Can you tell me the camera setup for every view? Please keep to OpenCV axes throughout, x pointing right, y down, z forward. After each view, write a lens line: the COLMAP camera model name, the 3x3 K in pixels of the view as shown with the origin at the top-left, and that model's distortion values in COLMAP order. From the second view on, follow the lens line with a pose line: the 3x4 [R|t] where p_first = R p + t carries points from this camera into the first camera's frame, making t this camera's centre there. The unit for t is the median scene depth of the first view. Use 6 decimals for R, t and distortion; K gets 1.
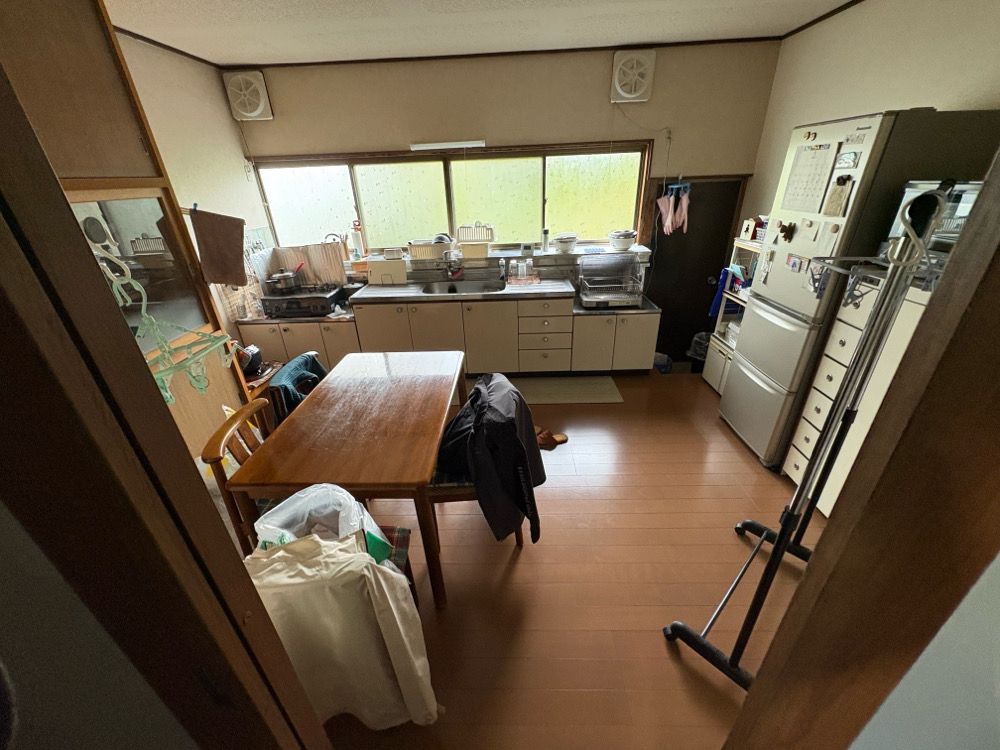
lens RADIAL K [[396.4, 0, 500.0], [0, 396.4, 375.0], [0, 0, 1]] dist [0.000384, -0.000026]
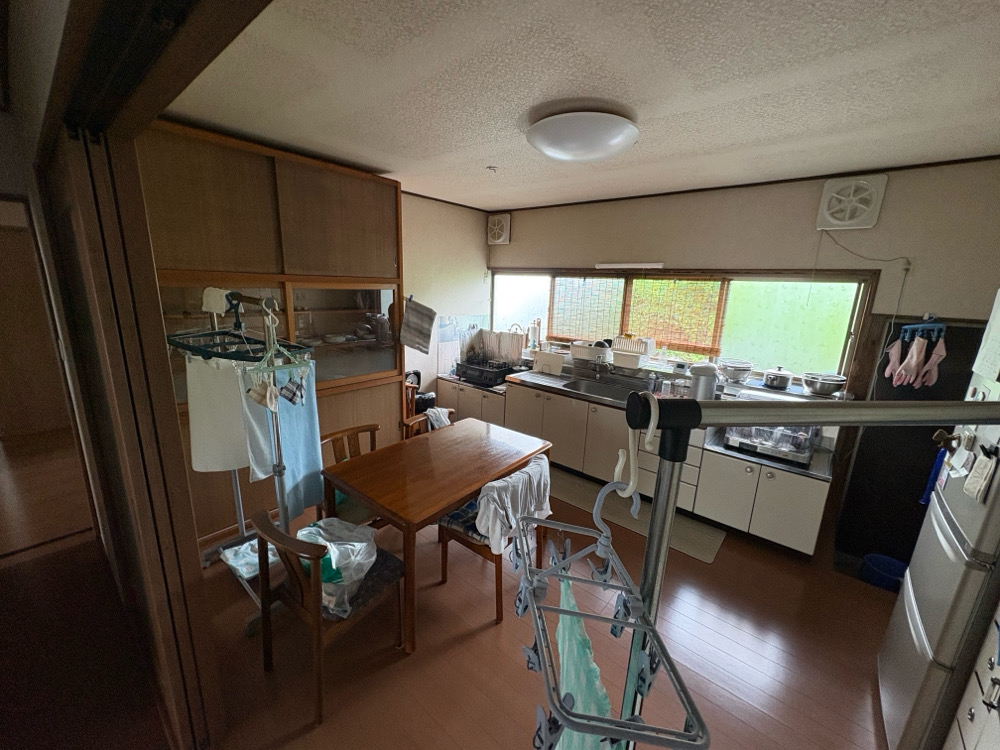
lens RADIAL K [[396.4, 0, 500.0], [0, 396.4, 375.0], [0, 0, 1]] dist [0.000384, -0.000026]
pose [[0.773615, 0.206561, -0.599043, 0.319949], [-0.339625, 0.933283, -0.116785, -0.047170], [0.534953, 0.293796, 0.792154, 0.026229]]
